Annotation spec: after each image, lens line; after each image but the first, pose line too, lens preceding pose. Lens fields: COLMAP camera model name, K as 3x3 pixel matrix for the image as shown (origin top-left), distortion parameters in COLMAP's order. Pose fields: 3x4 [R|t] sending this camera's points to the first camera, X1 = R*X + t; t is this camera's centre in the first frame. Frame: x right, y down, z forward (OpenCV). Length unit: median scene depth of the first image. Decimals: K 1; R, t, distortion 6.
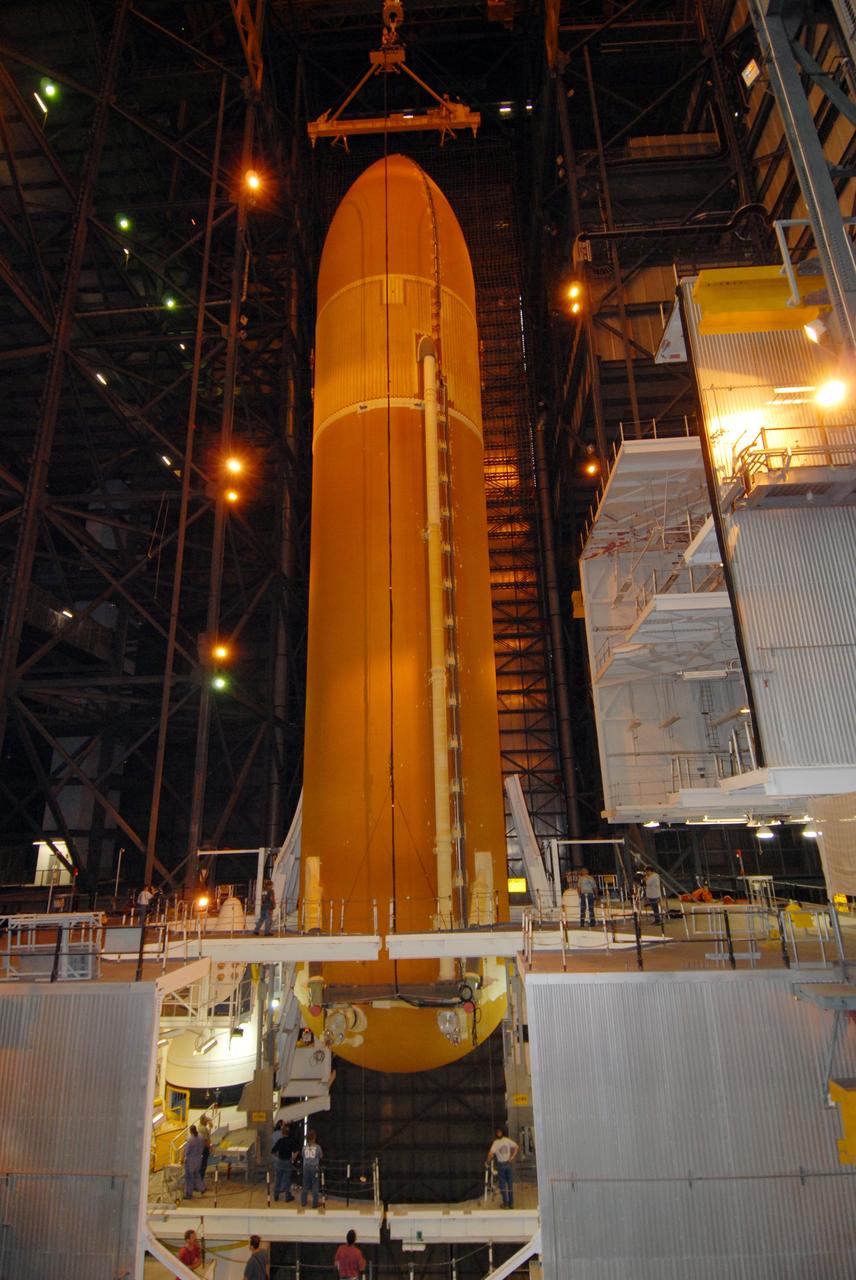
lens RADIAL K [[673.9, 0, 435.5], [0, 673.9, 644.2], [0, 0, 1]] dist [0.005526, -0.021852]
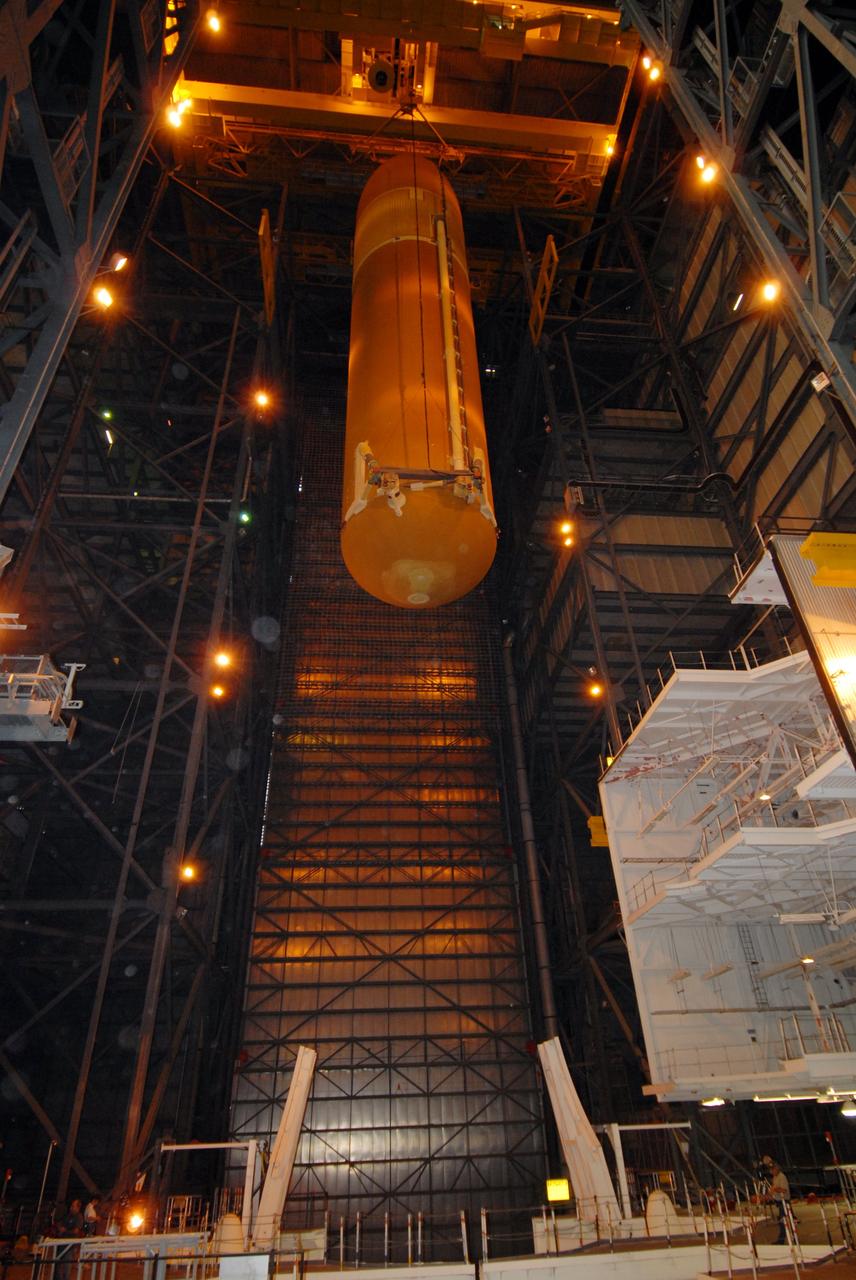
lens RADIAL K [[728.2, 0, 436.1], [0, 728.2, 632.8], [0, 0, 1]] dist [0.021425, -0.021090]
pose [[0.987094, 0.083208, 0.136827, -0.144273], [-0.036453, 0.948733, -0.313969, 0.004135], [-0.155937, 0.304929, 0.939522, -0.001254]]
